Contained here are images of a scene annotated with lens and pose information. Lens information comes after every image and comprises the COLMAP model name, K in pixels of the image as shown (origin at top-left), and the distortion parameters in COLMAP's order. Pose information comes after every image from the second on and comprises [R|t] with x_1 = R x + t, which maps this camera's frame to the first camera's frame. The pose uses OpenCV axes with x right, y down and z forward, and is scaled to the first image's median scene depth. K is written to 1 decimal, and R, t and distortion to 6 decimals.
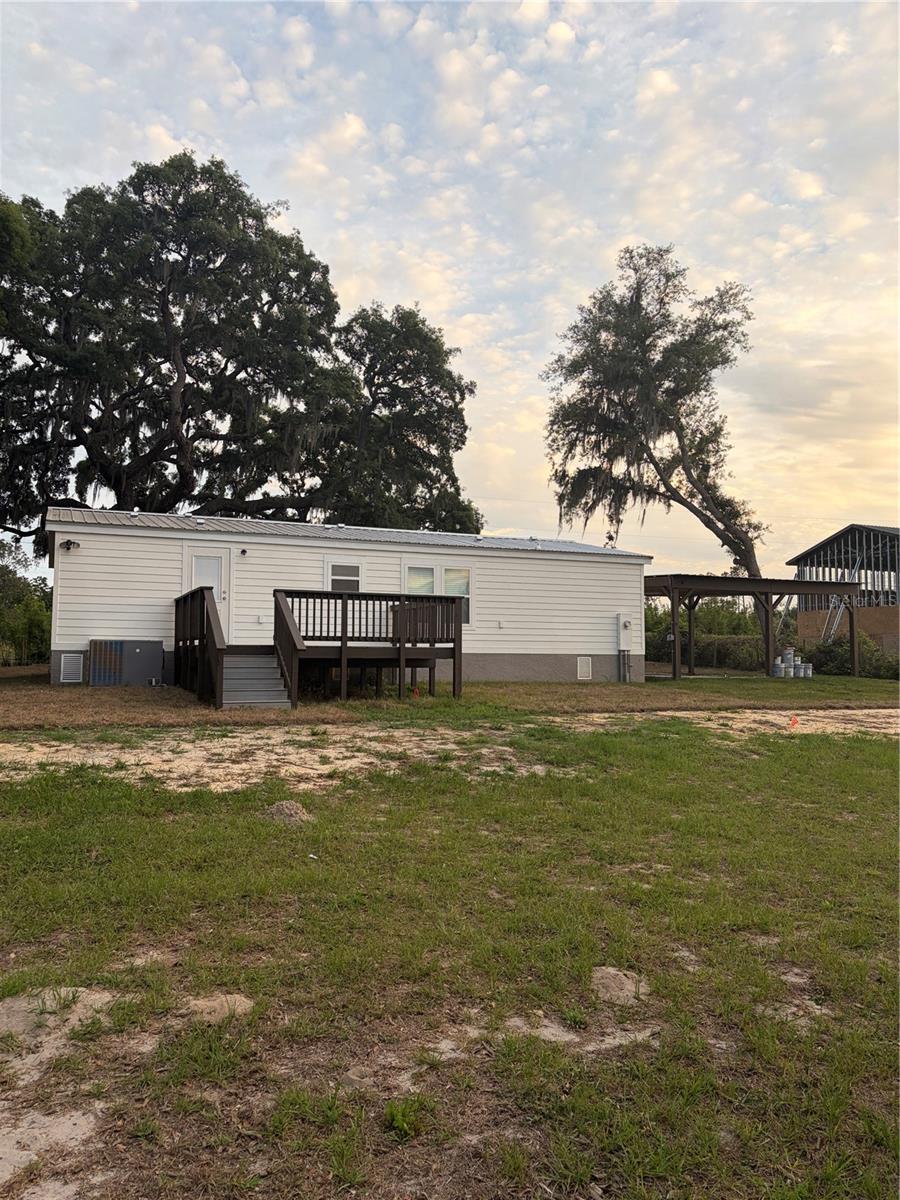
lens RADIAL K [[906.9, 0, 449.7], [0, 906.9, 594.4], [0, 0, 1]] dist [0.069846, -0.097161]
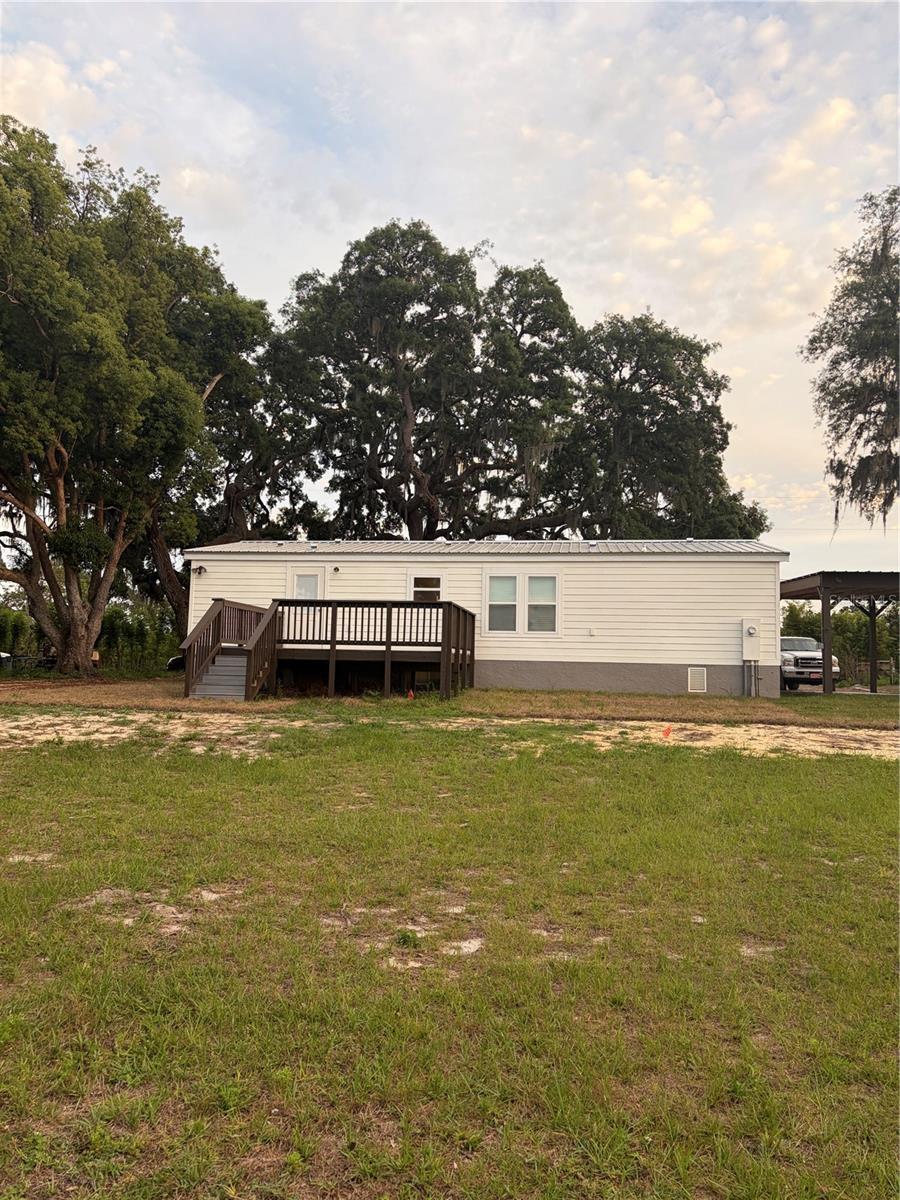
lens RADIAL K [[900.8, 0, 450.0], [0, 900.8, 600.0], [0, 0, 1]] dist [0.075343, -0.096605]
pose [[0.848921, -0.029473, -0.527698, 0.264785], [0.019523, 0.999511, -0.024418, 0.011969], [0.528159, 0.010427, 0.849081, 0.063995]]
